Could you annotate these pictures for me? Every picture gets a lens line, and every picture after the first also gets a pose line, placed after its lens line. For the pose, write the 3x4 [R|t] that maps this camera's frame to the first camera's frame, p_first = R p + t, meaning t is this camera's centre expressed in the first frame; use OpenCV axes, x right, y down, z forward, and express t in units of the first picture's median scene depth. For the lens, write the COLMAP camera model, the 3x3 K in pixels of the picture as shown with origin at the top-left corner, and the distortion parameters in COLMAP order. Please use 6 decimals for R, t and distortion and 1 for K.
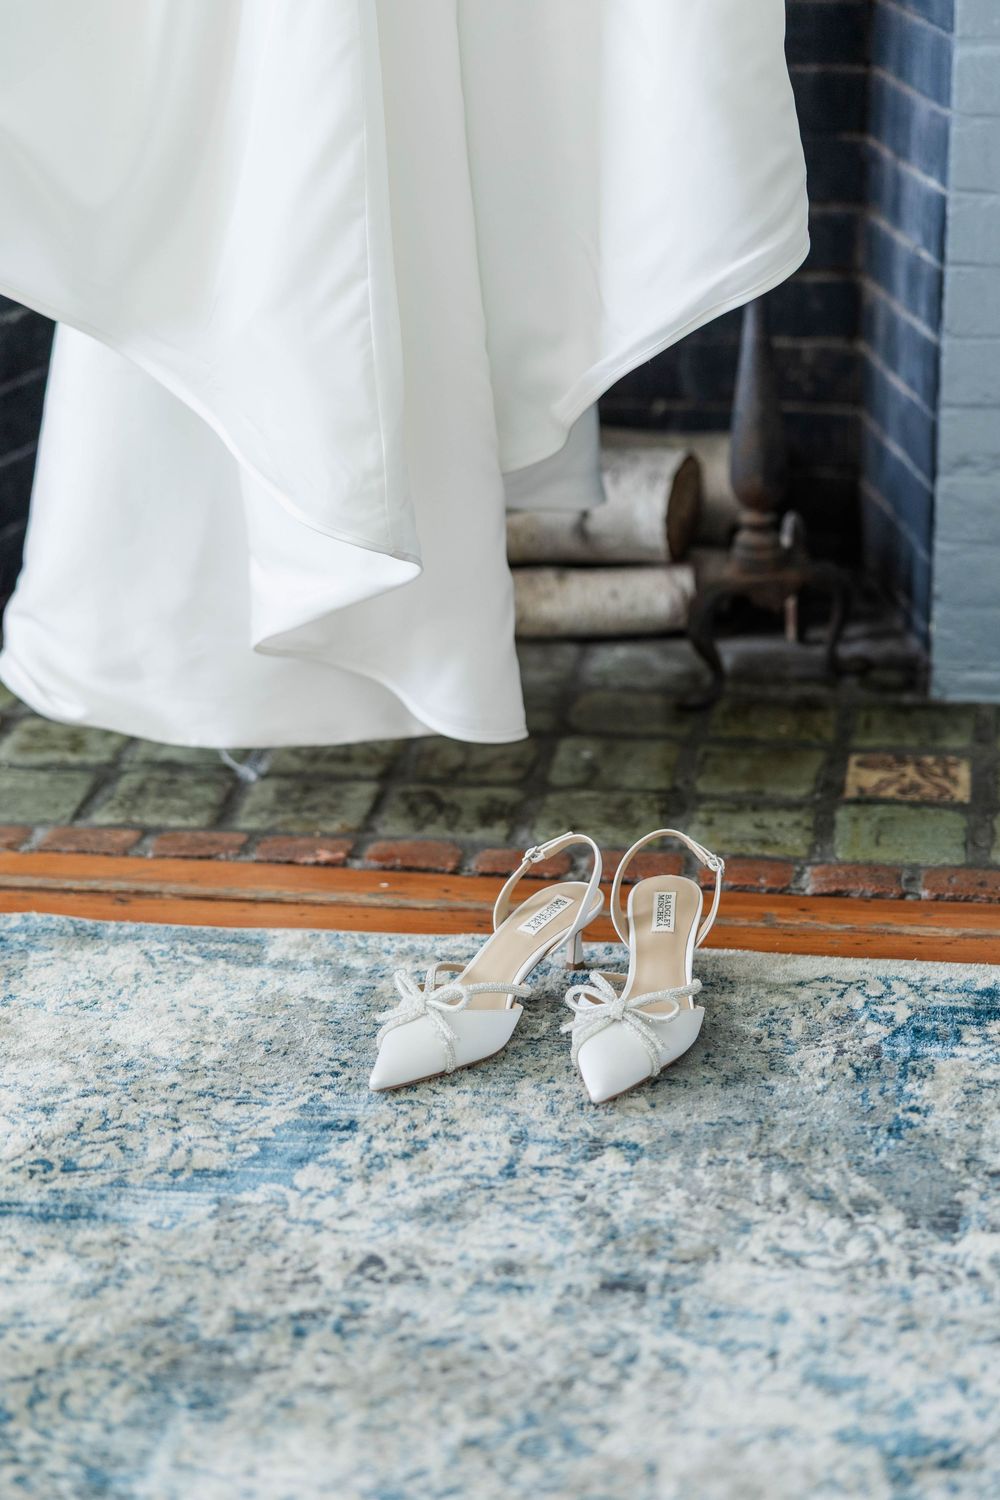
lens RADIAL K [[3001.6, 0, 500.0], [0, 3001.6, 750.0], [0, 0, 1]] dist [0.002730, -0.025977]
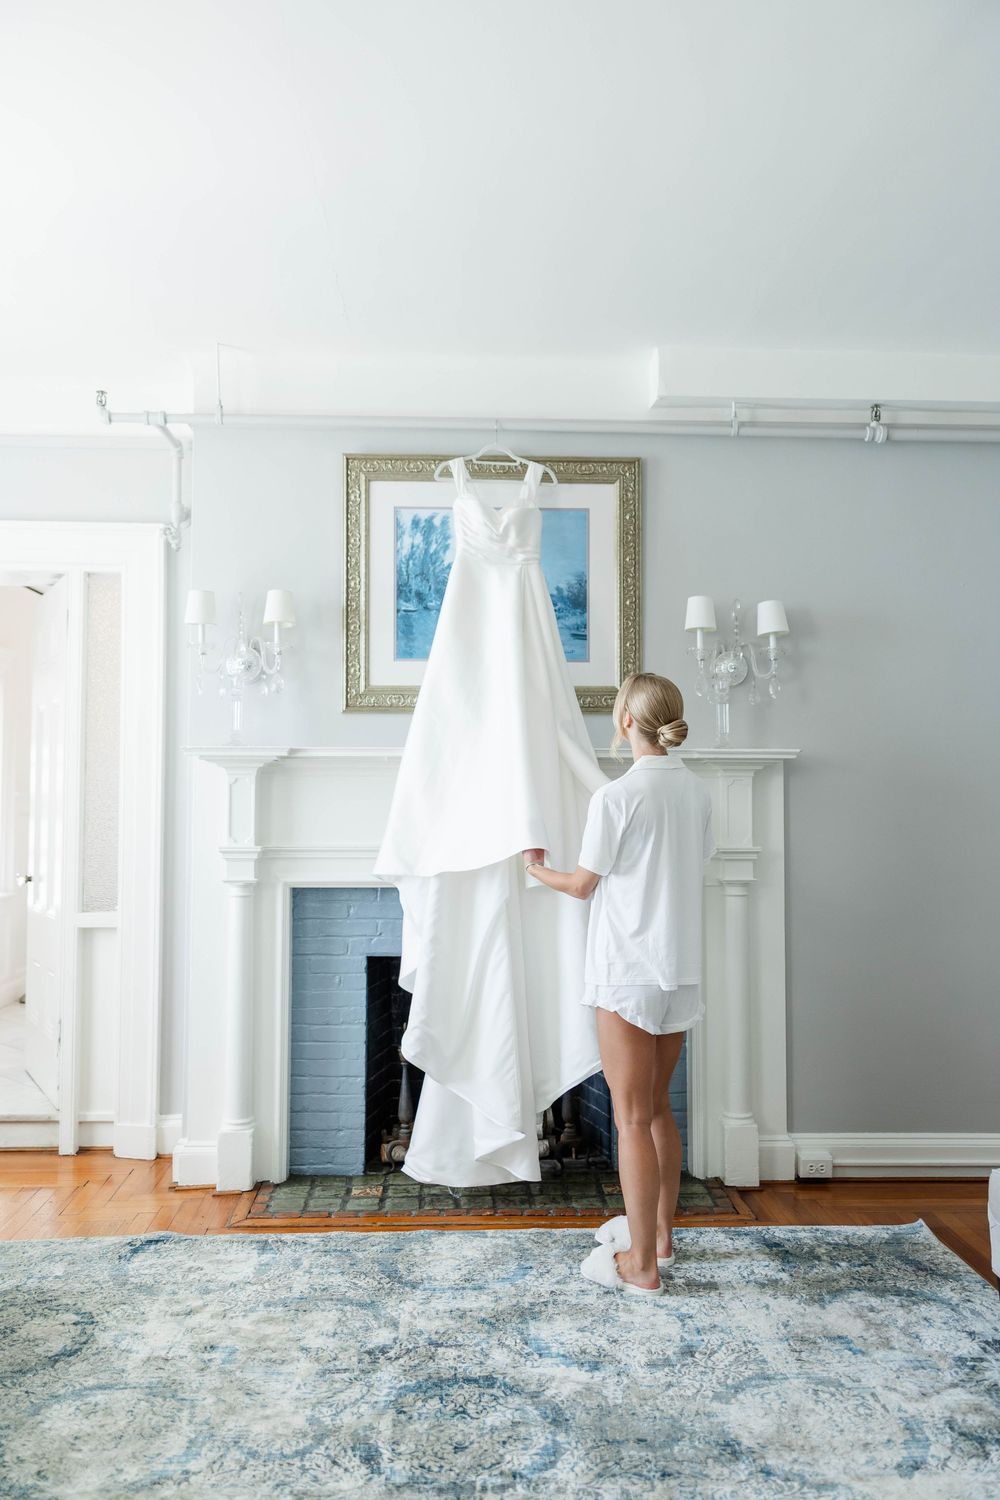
lens RADIAL K [[1262.7, 0, 500.0], [0, 1262.7, 750.0], [0, 0, 1]] dist [0.010633, 0.009046]
pose [[0.976453, 0.028659, 0.213818, -0.486508], [0.054520, 0.926181, -0.373118, 0.107177], [-0.208728, 0.375989, 0.902809, -0.891933]]
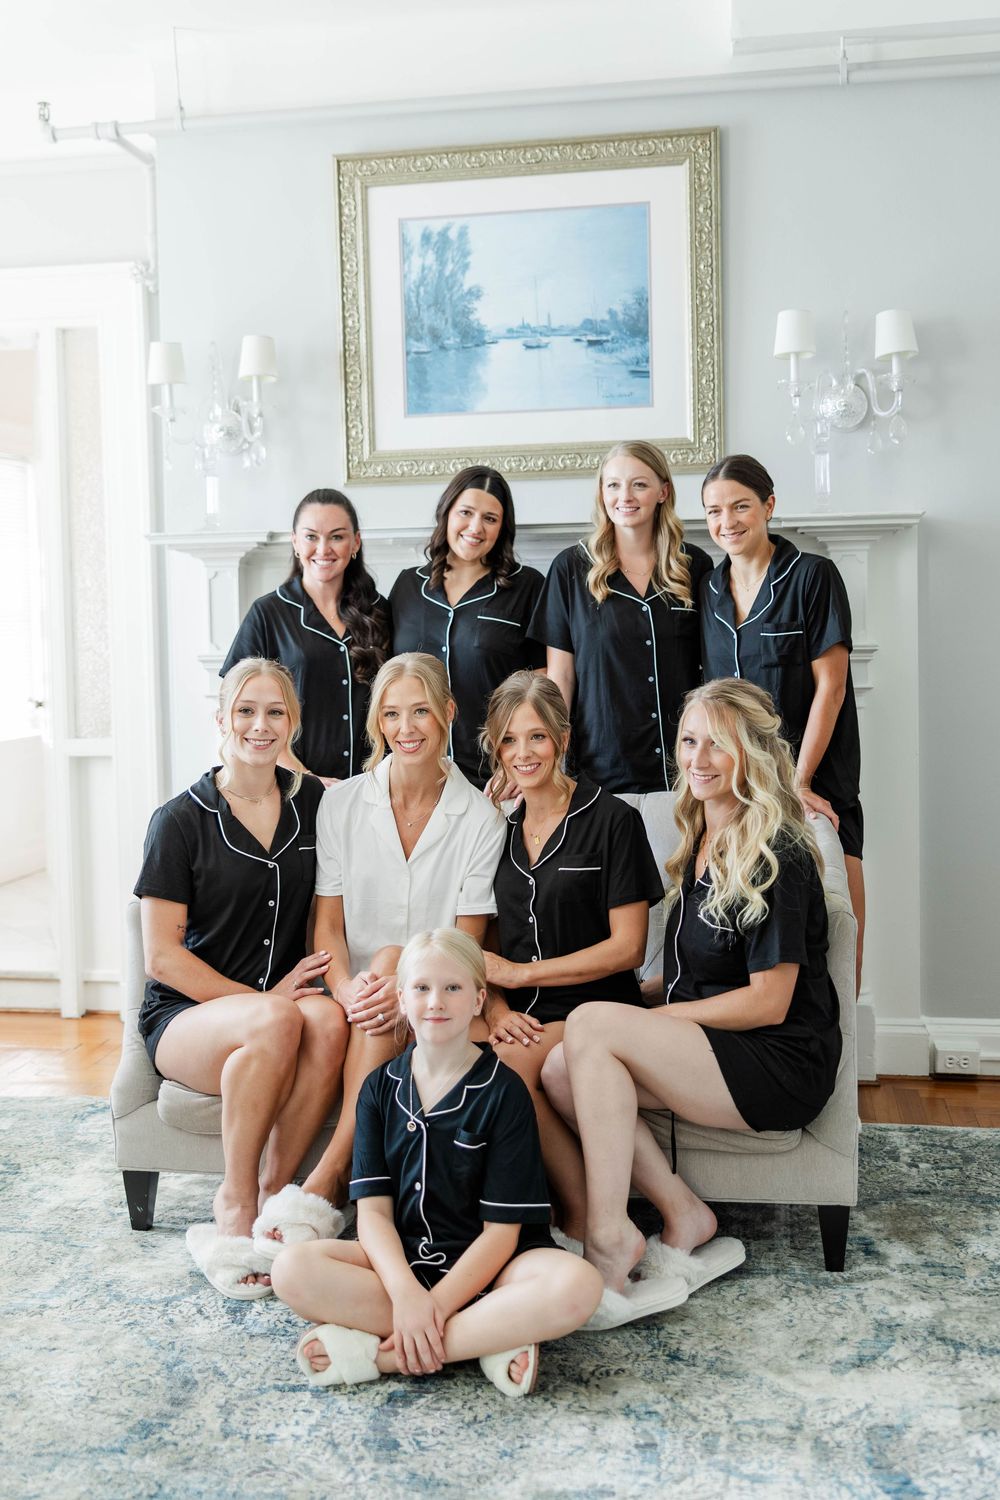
lens RADIAL K [[1758.5, 0, 483.2], [0, 1758.5, 741.6], [0, 0, 1]] dist [-0.003383, 0.013505]
pose [[0.999799, 0.000125, -0.020029, -0.059402], [-0.005790, 0.959081, -0.283071, 0.242233], [0.019174, 0.283131, 0.958890, -1.115491]]
